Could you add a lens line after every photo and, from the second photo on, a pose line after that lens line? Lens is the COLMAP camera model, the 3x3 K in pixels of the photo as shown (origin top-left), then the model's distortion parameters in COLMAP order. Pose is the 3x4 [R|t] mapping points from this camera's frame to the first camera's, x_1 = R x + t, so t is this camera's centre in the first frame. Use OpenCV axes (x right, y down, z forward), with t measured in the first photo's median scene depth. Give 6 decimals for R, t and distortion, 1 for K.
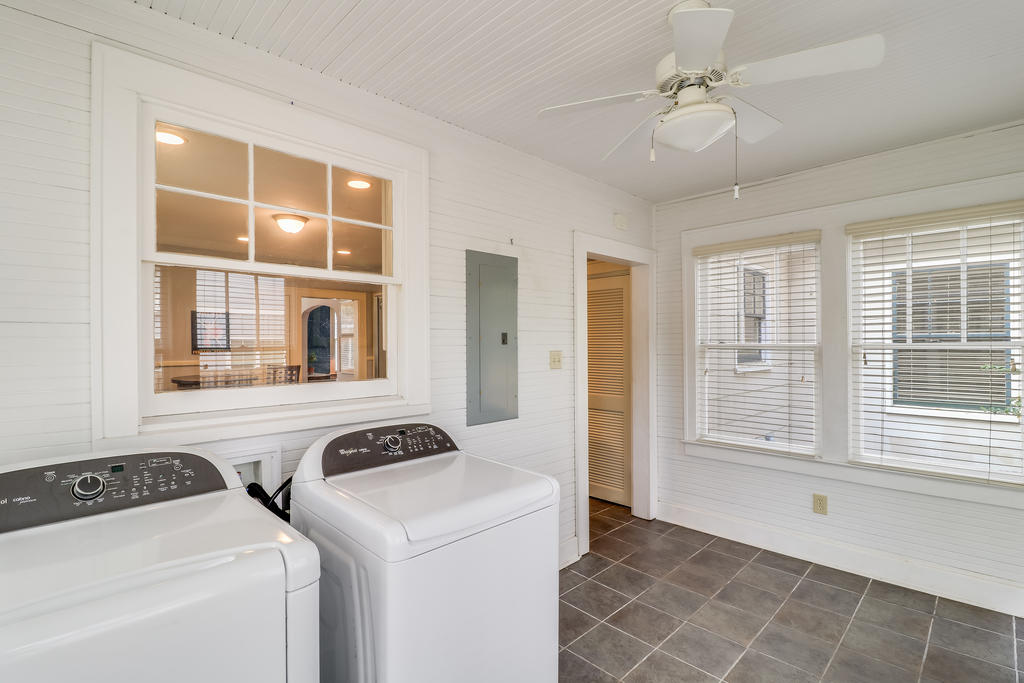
lens RADIAL K [[472.7, 0, 510.2], [0, 472.7, 340.0], [0, 0, 1]] dist [-0.017397, -0.000604]
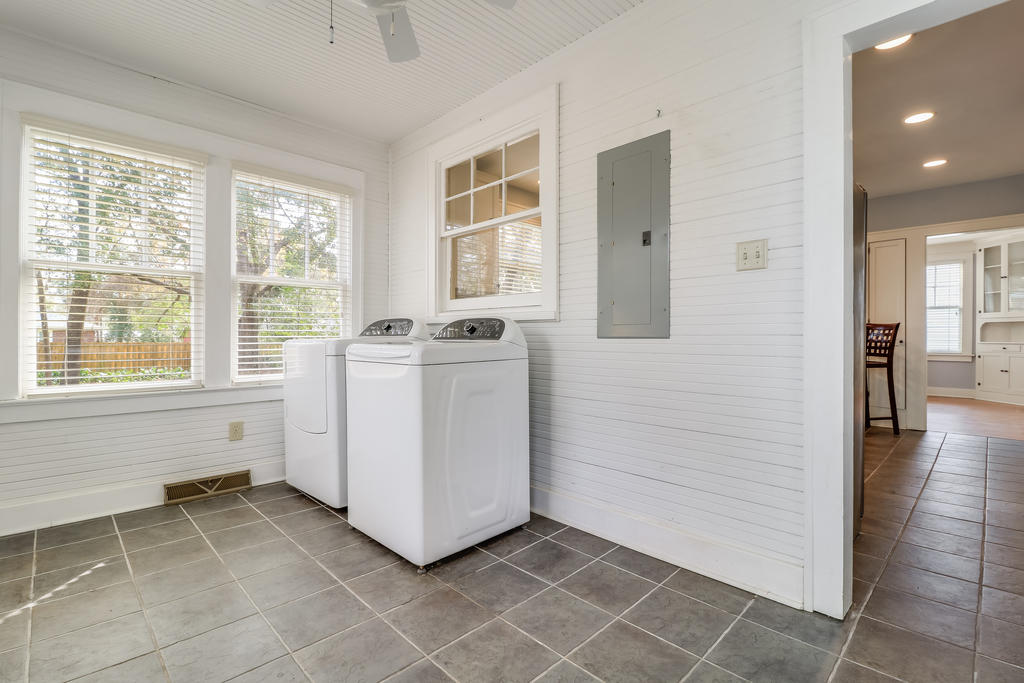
lens RADIAL K [[472.7, 0, 507.2], [0, 472.7, 338.6], [0, 0, 1]] dist [-0.017397, -0.000604]
pose [[-0.002653, 0.009508, -0.999951, 0.811620], [0.004647, 0.999944, 0.009496, 0.162442], [0.999986, -0.004621, -0.002697, 0.765717]]
